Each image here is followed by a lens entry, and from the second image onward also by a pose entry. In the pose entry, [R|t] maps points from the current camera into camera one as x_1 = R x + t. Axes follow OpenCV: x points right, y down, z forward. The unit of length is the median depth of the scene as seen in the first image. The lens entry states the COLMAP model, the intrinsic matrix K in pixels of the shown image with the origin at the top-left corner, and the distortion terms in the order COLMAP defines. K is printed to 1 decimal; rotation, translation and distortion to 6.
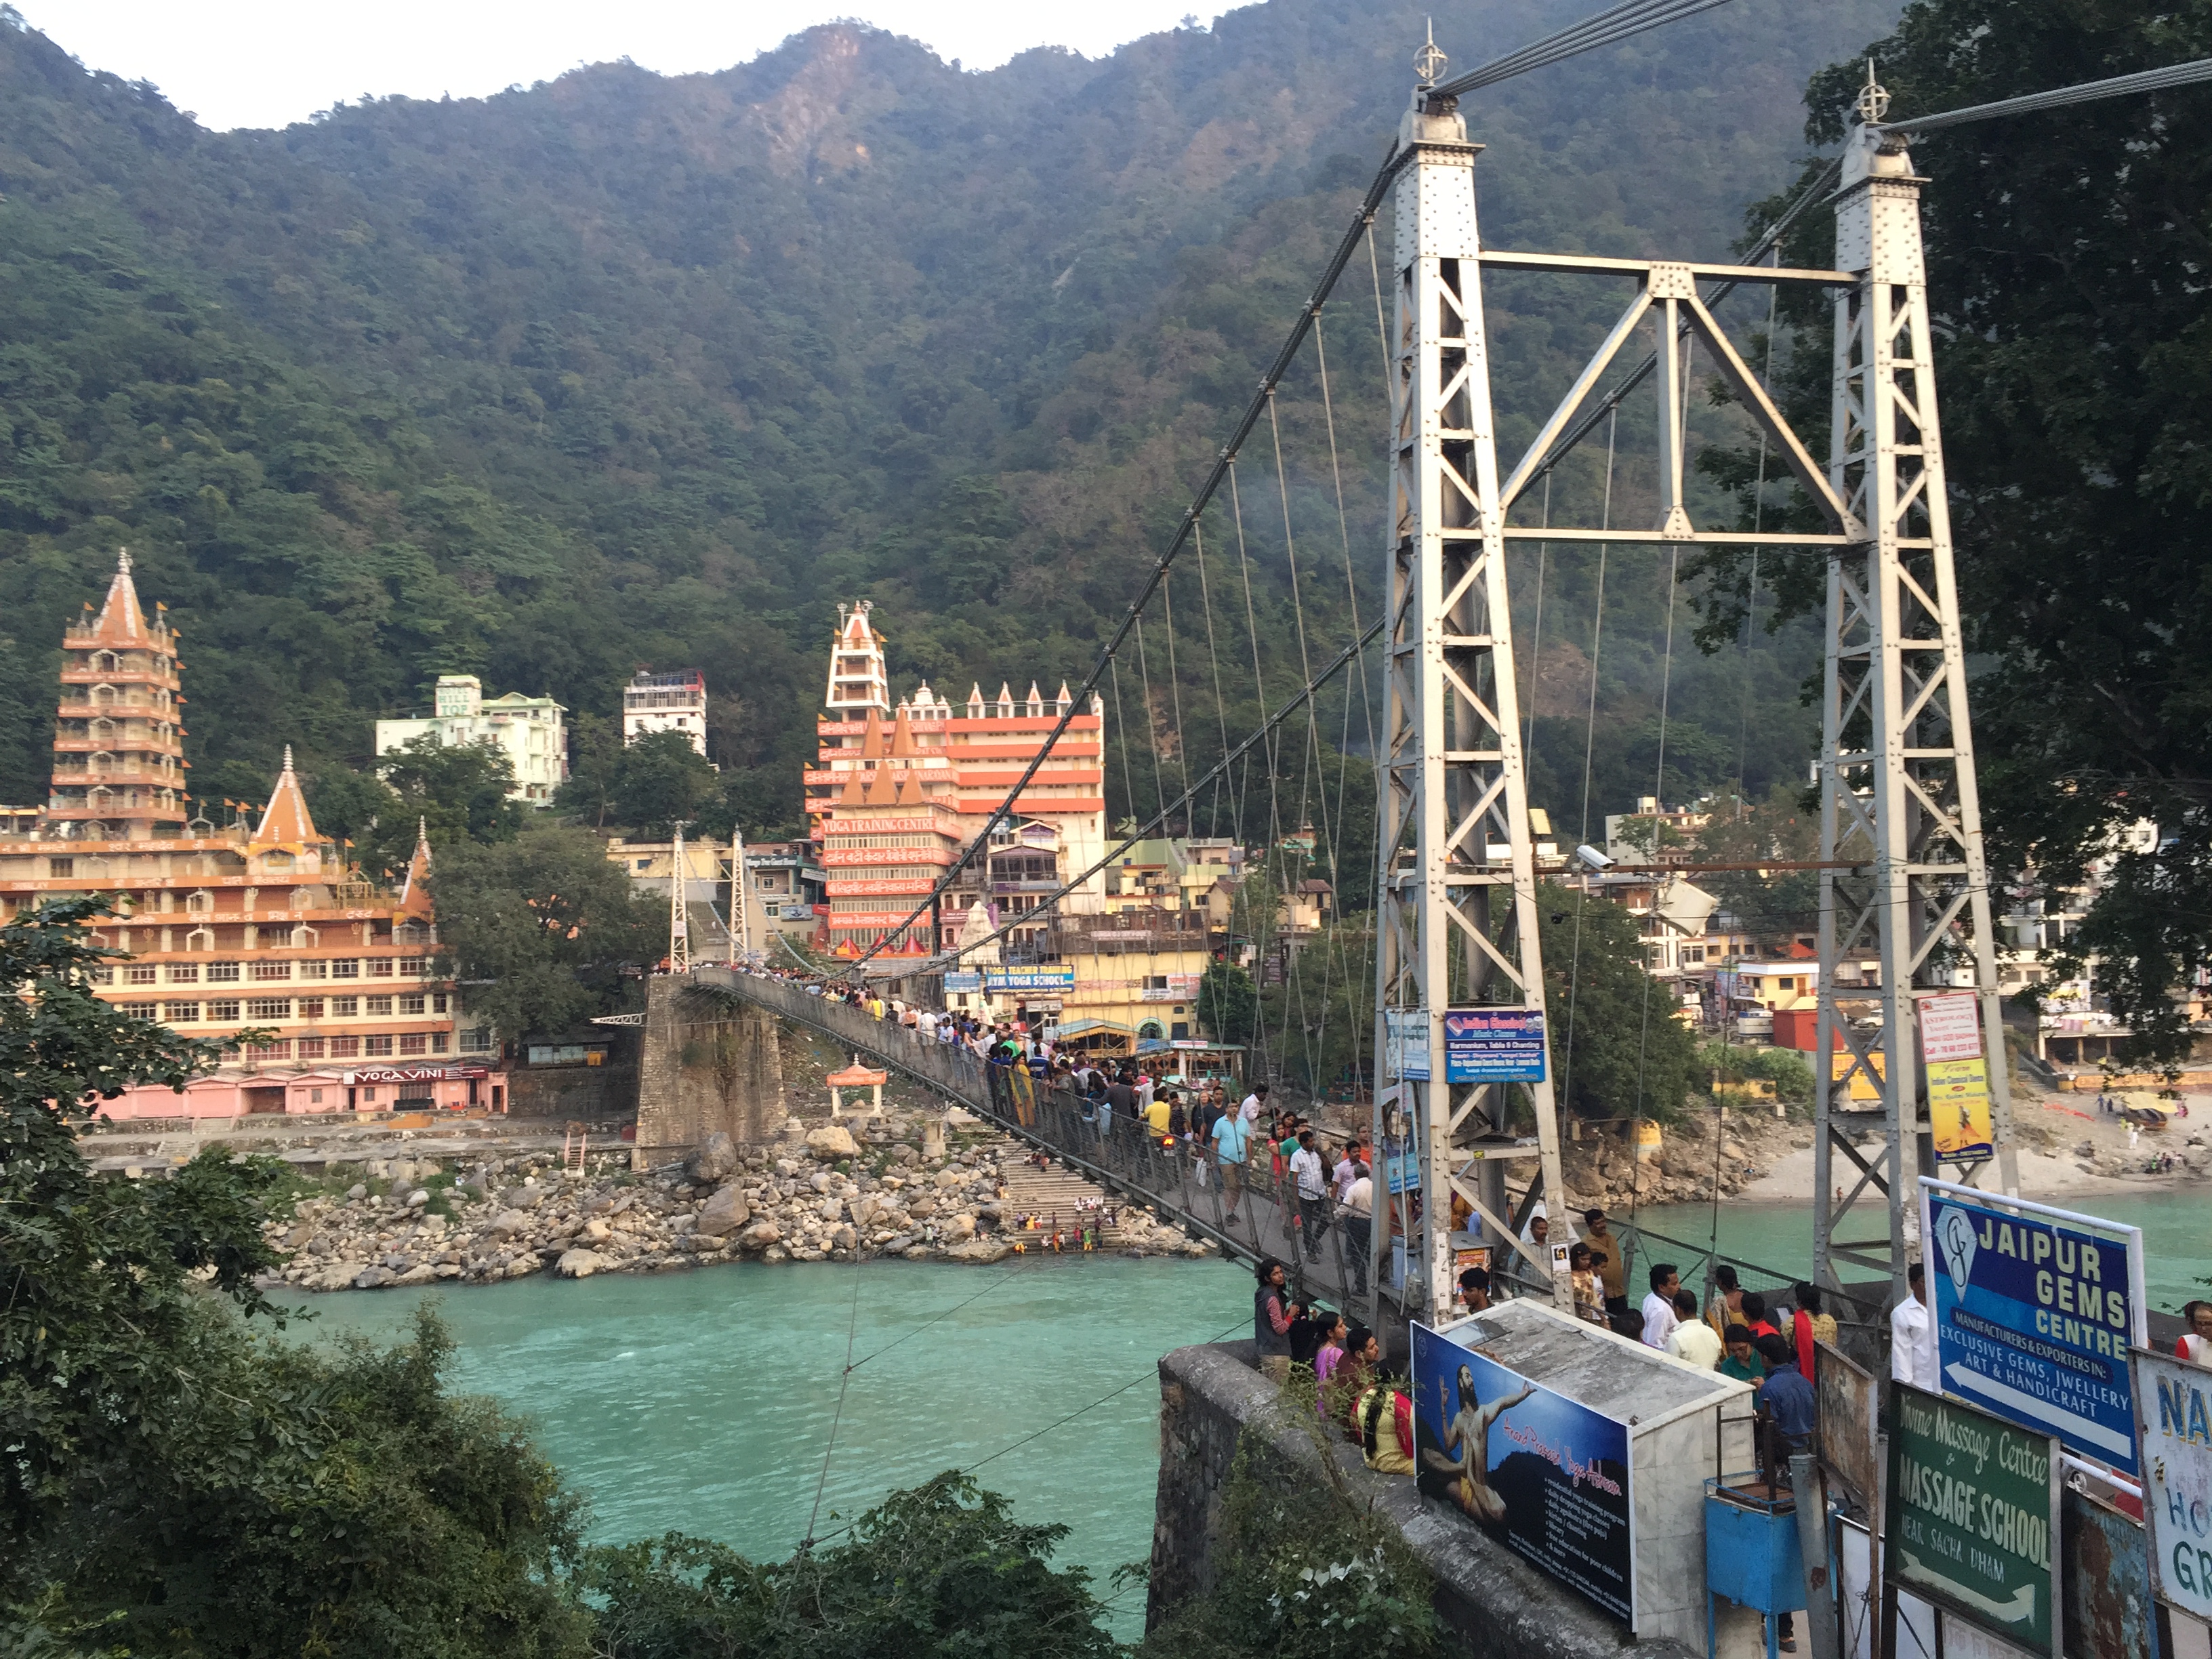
lens RADIAL K [[1881.2, 0, 1106.0], [0, 1881.2, 829.5], [0, 0, 1]] dist [0.081107, -0.121445]
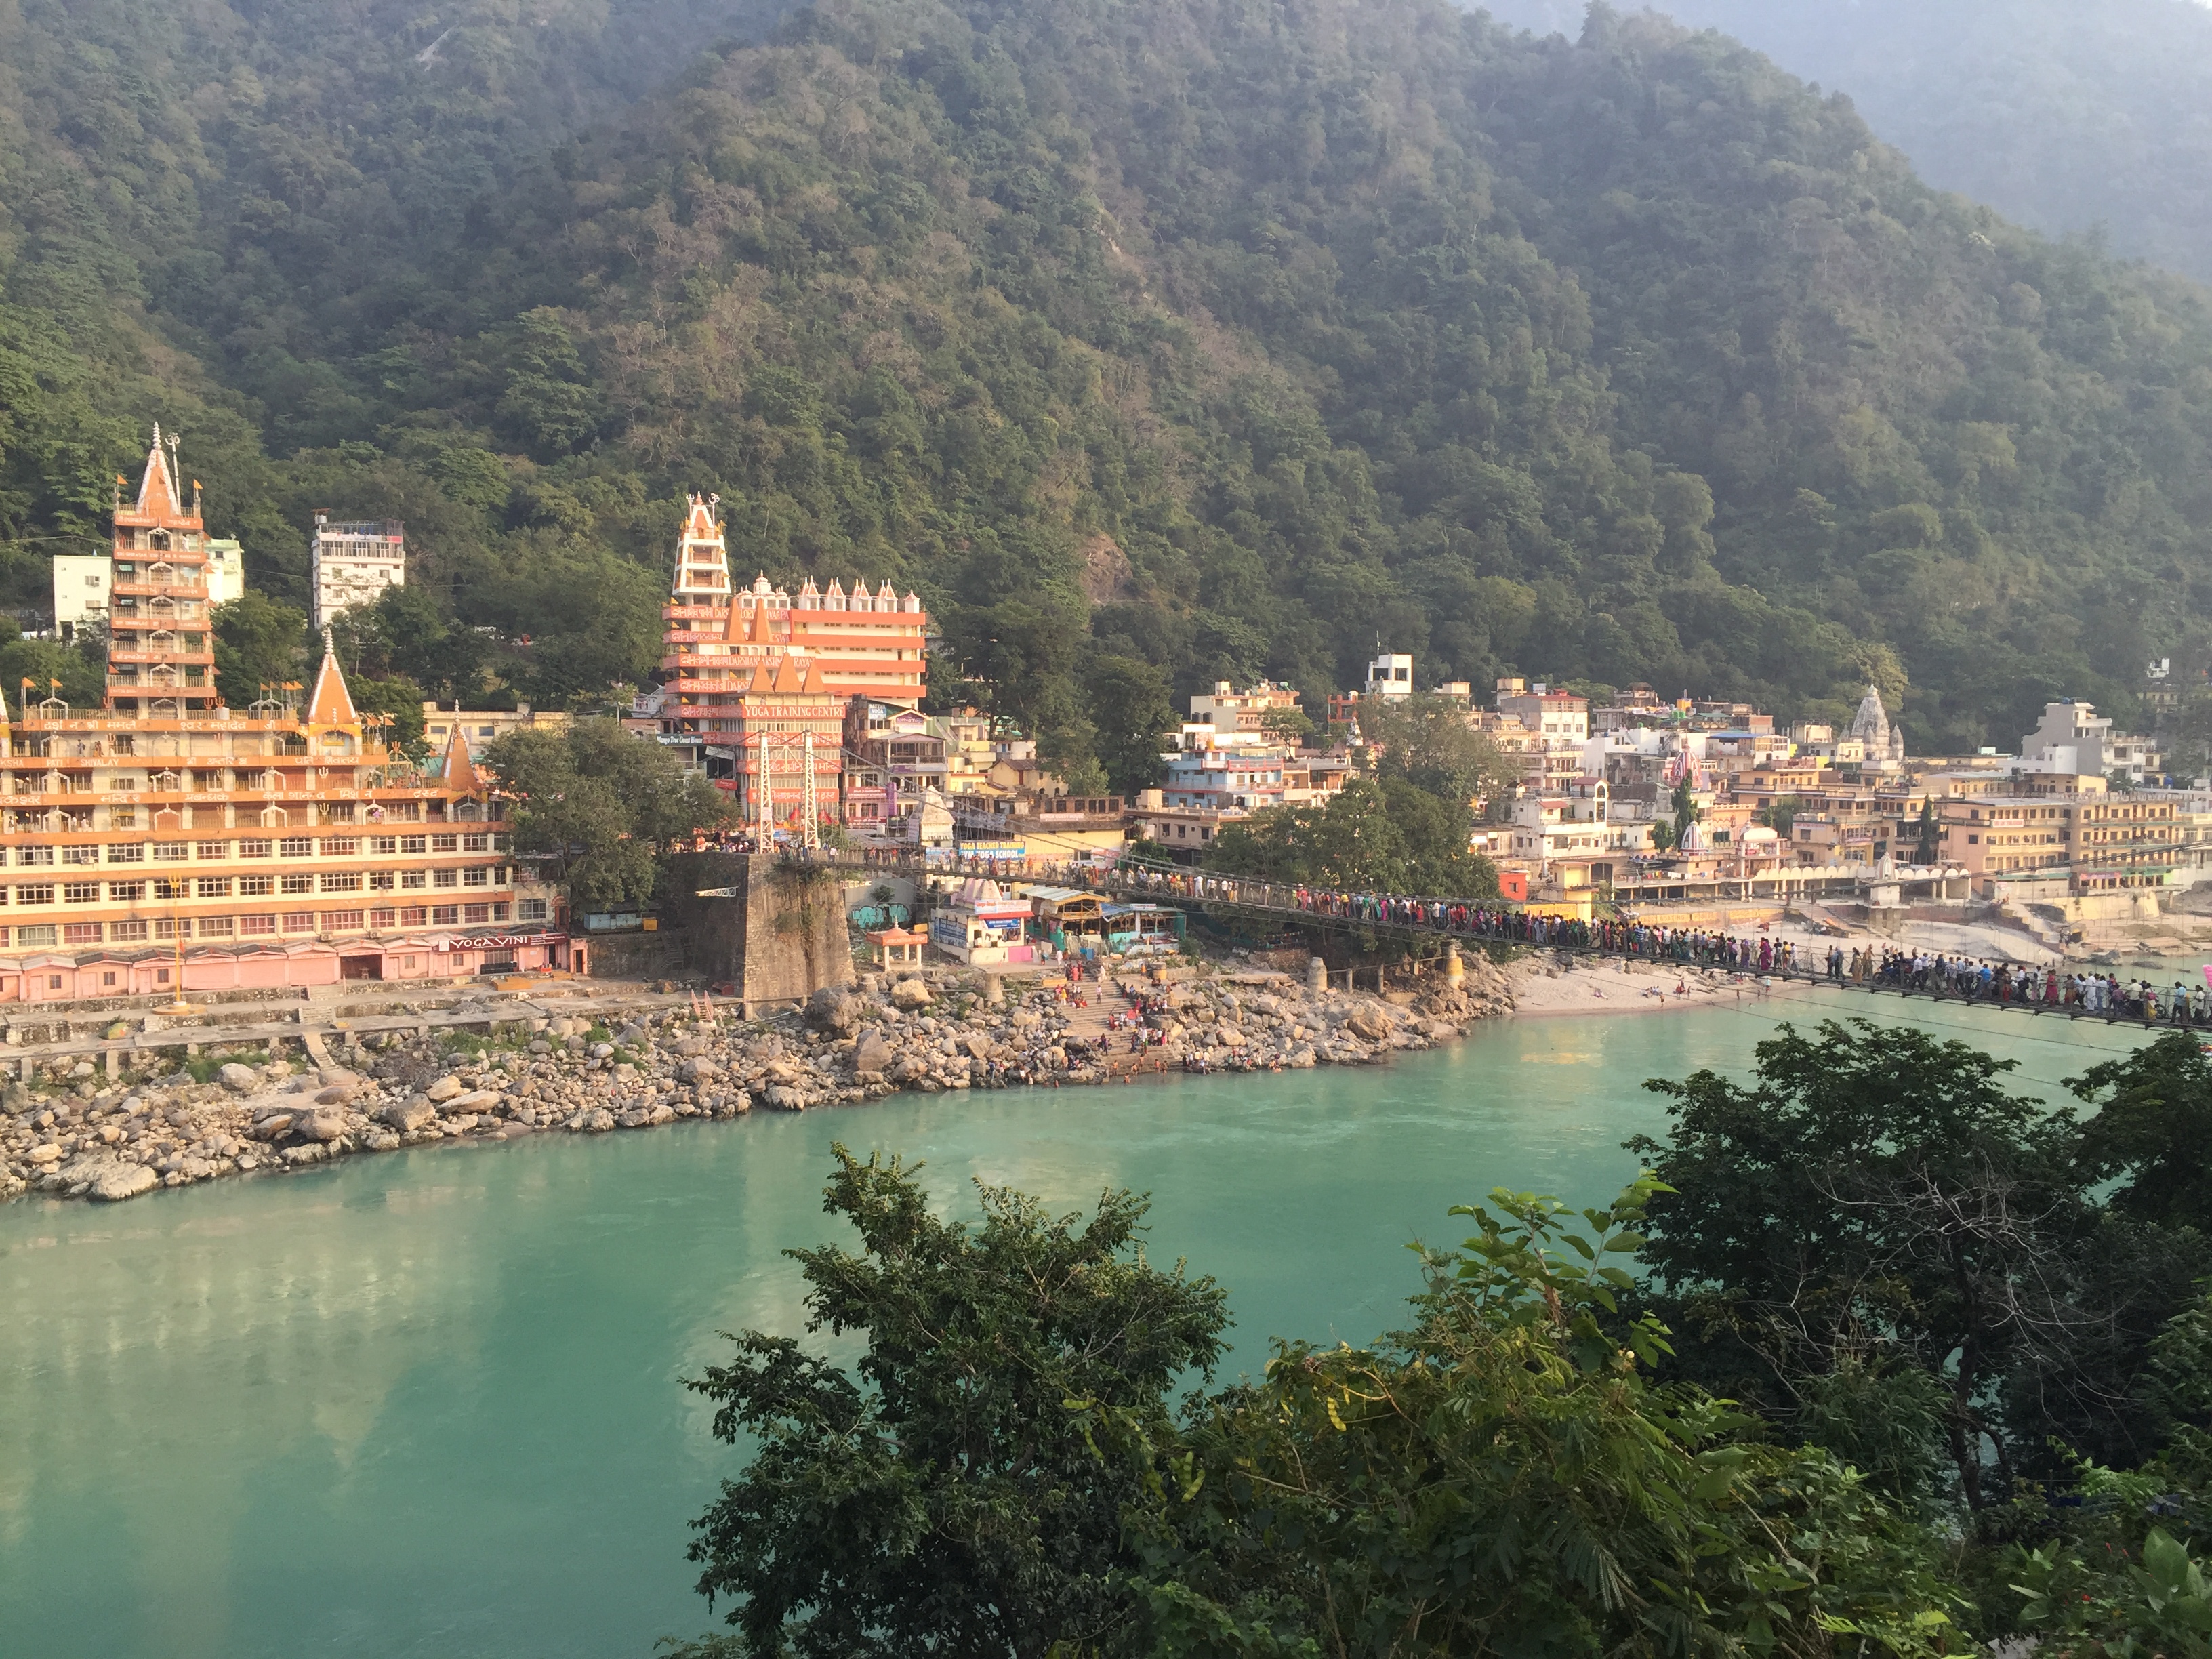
lens RADIAL K [[1881.2, 0, 1106.0], [0, 1881.2, 829.5], [0, 0, 1]] dist [0.081107, -0.121445]
pose [[0.918410, 0.004766, 0.395600, -0.448647], [-0.042872, 0.995238, 0.087540, -0.044315], [-0.393299, -0.097357, 0.914241, -0.130050]]
